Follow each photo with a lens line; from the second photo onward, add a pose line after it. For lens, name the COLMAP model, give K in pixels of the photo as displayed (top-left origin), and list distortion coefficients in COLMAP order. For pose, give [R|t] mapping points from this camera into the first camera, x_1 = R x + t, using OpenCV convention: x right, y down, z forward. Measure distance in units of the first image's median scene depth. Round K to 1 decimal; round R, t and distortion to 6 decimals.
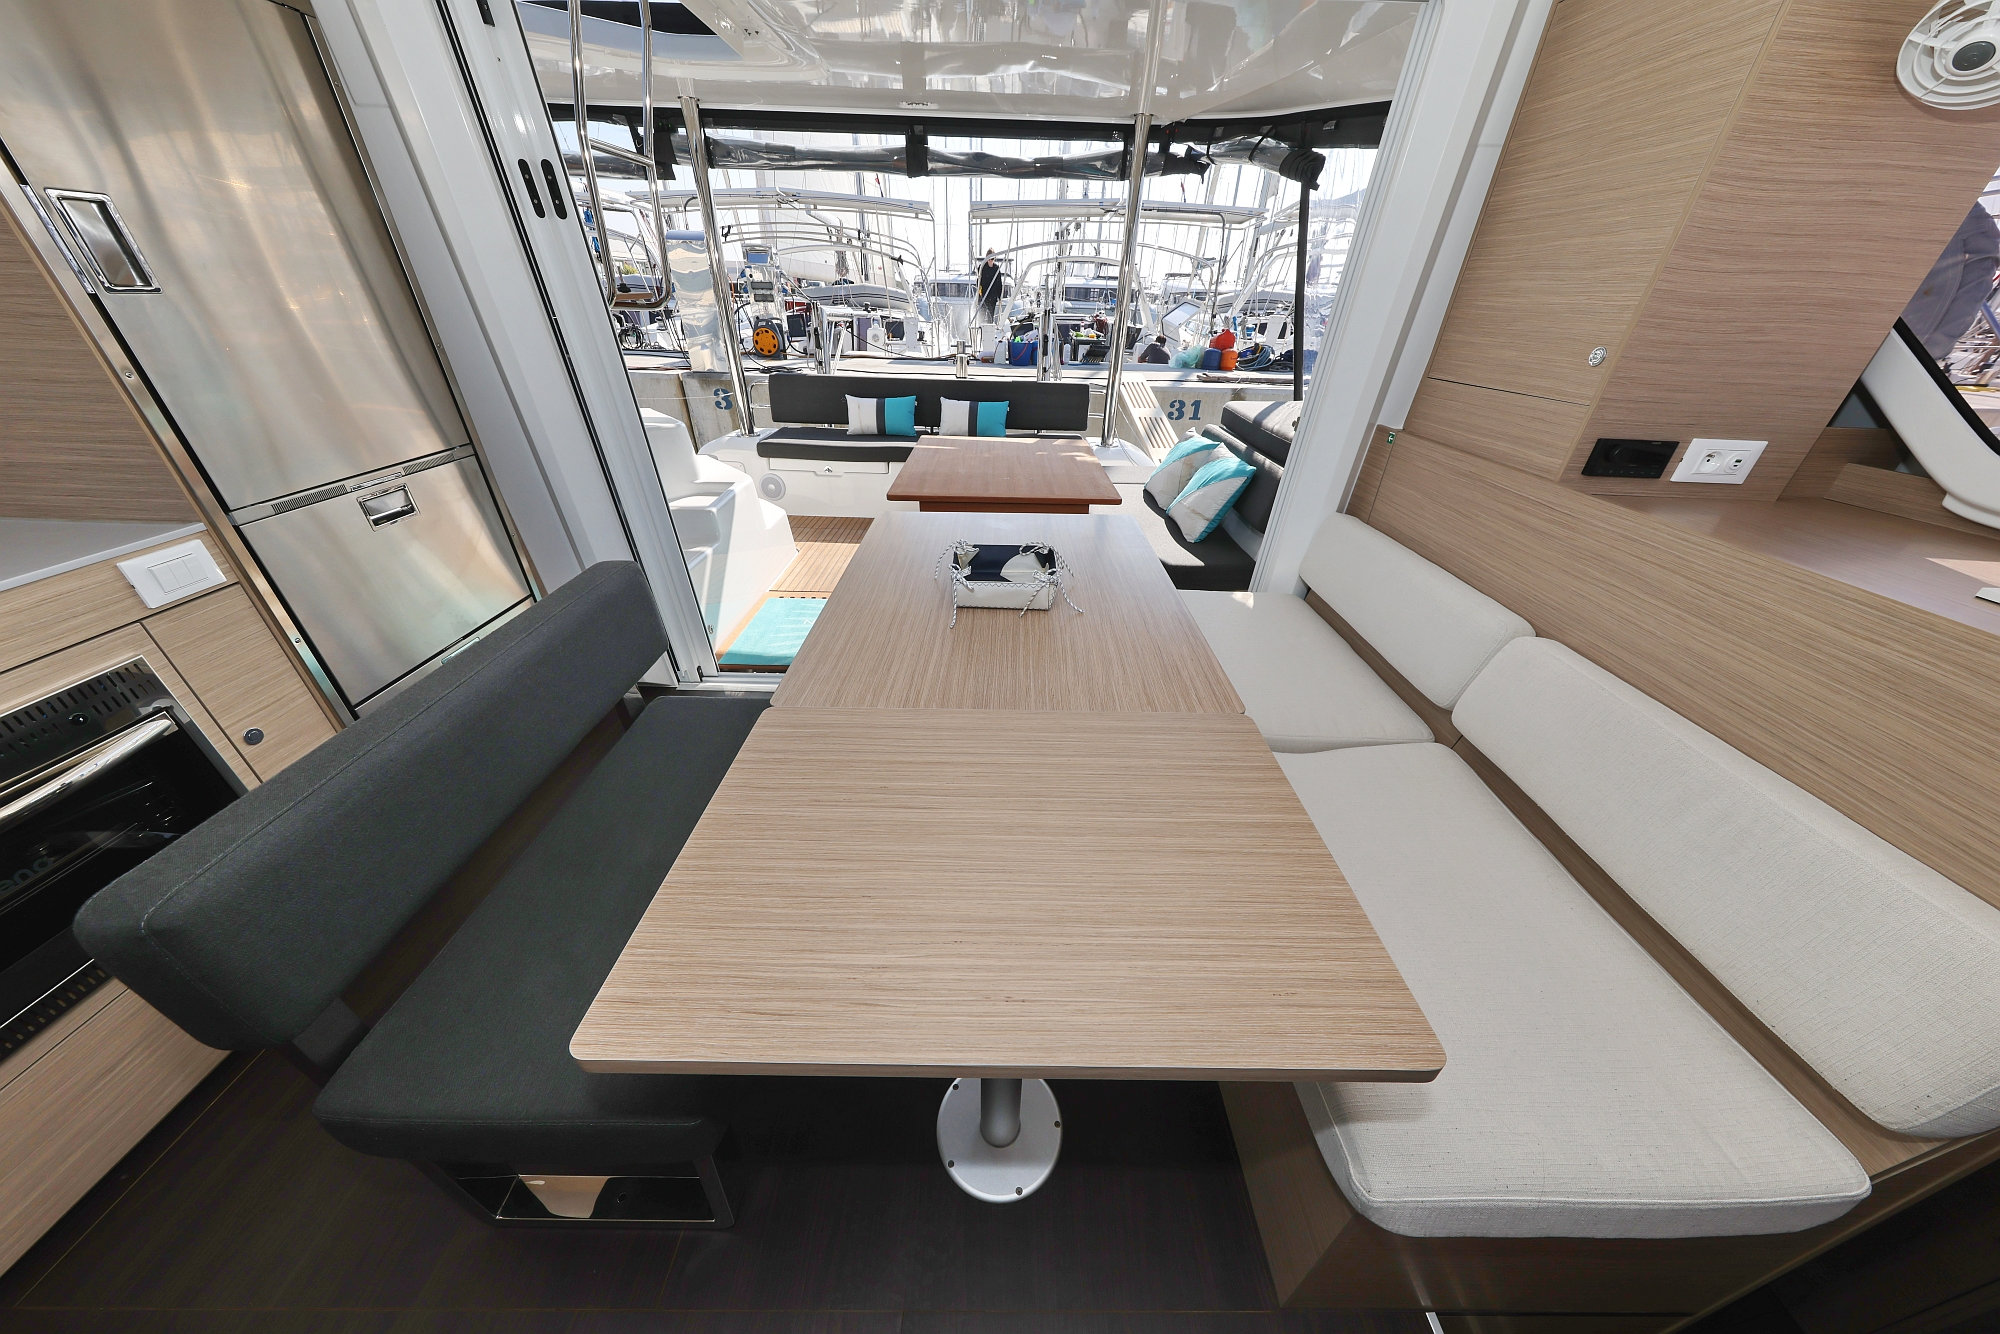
lens RADIAL K [[625.9, 0, 1014.1], [0, 625.9, 647.6], [0, 0, 1]] dist [0.004771, -0.000242]
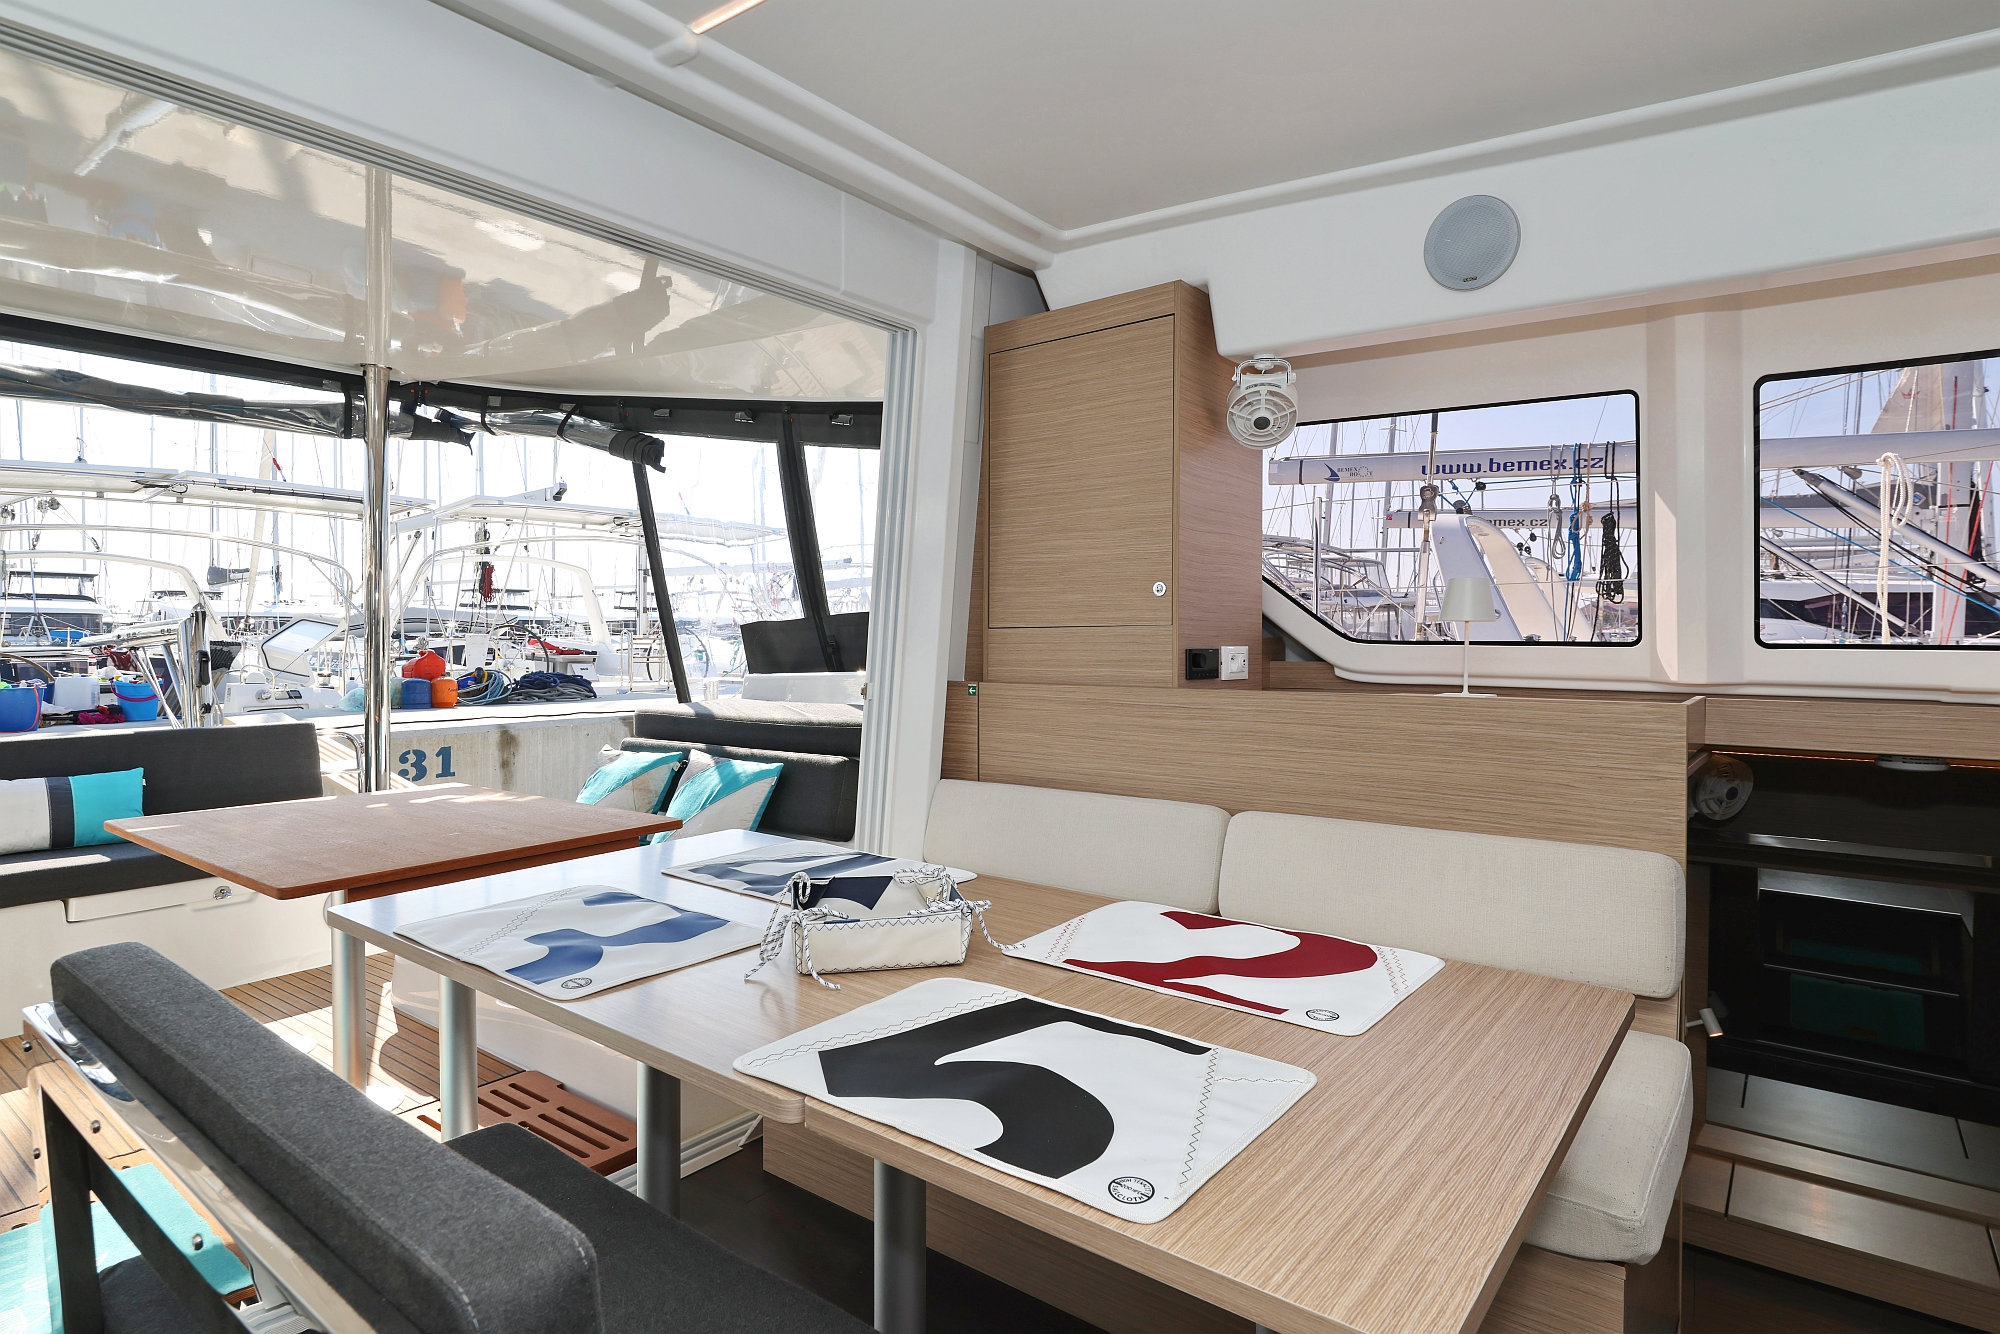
lens RADIAL K [[1064.2, 0, 934.4], [0, 1064.2, 627.6], [0, 0, 1]] dist [-0.000626, 0.000094]
pose [[0.640239, -0.022321, 0.767851, -0.384780], [0.394842, 0.866990, -0.304019, 0.022953], [-0.658934, 0.497825, 0.563894, 0.068024]]
